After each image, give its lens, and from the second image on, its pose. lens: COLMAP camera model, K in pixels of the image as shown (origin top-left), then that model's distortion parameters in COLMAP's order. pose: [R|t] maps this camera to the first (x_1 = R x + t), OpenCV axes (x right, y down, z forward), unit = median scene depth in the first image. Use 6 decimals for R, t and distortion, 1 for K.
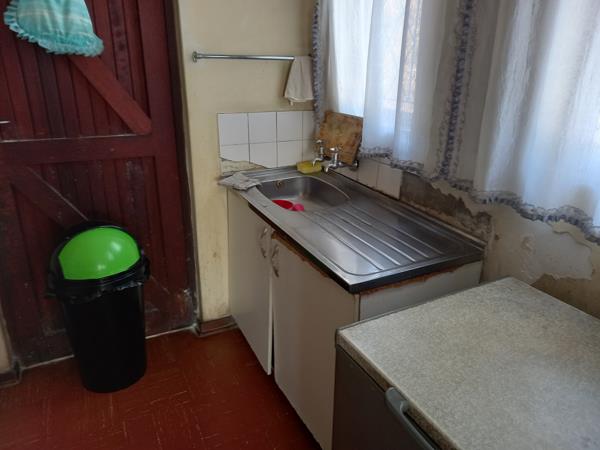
lens RADIAL K [[434.6, 0, 299.5], [0, 434.6, 225.5], [0, 0, 1]] dist [0.029684, 0.002434]
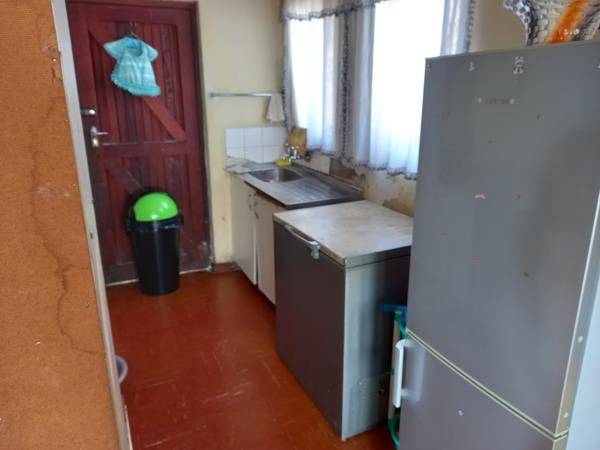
lens RADIAL K [[434.6, 0, 300.4], [0, 434.6, 223.8], [0, 0, 1]] dist [0.029684, 0.002434]
pose [[0.999508, -0.005907, -0.030799, 0.154377], [0.003666, 0.997374, -0.072325, 0.236446], [0.031145, 0.072177, 0.996905, -0.643415]]
